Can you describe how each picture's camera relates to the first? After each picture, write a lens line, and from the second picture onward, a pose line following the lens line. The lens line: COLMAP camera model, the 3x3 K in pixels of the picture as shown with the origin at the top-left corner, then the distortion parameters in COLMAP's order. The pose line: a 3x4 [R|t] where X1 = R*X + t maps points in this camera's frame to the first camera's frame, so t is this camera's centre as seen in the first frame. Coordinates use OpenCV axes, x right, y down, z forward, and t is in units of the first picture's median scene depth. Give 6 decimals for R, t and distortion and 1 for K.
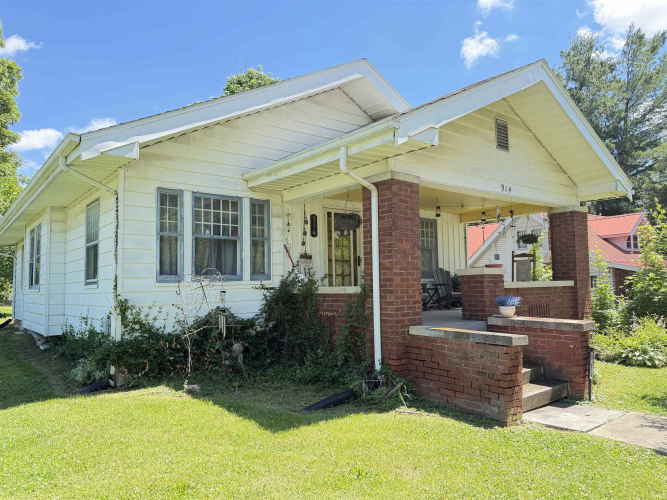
lens RADIAL K [[474.9, 0, 333.5], [0, 474.9, 250.0], [0, 0, 1]] dist [0.064067, -0.082643]
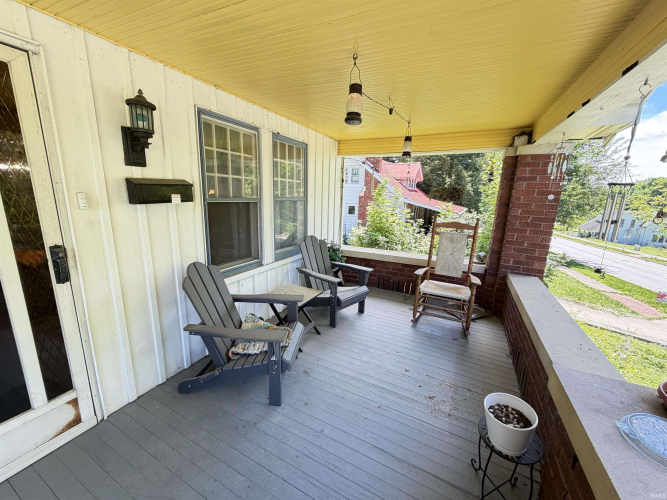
lens RADIAL K [[266.3, 0, 331.2], [0, 266.3, 249.4], [0, 0, 1]] dist [-0.000003, -0.000085]
pose [[0.907966, -0.039099, 0.417215, 0.147680], [-0.078892, 0.961884, 0.261830, -0.039865], [-0.411550, -0.270647, 0.870274, 0.922988]]
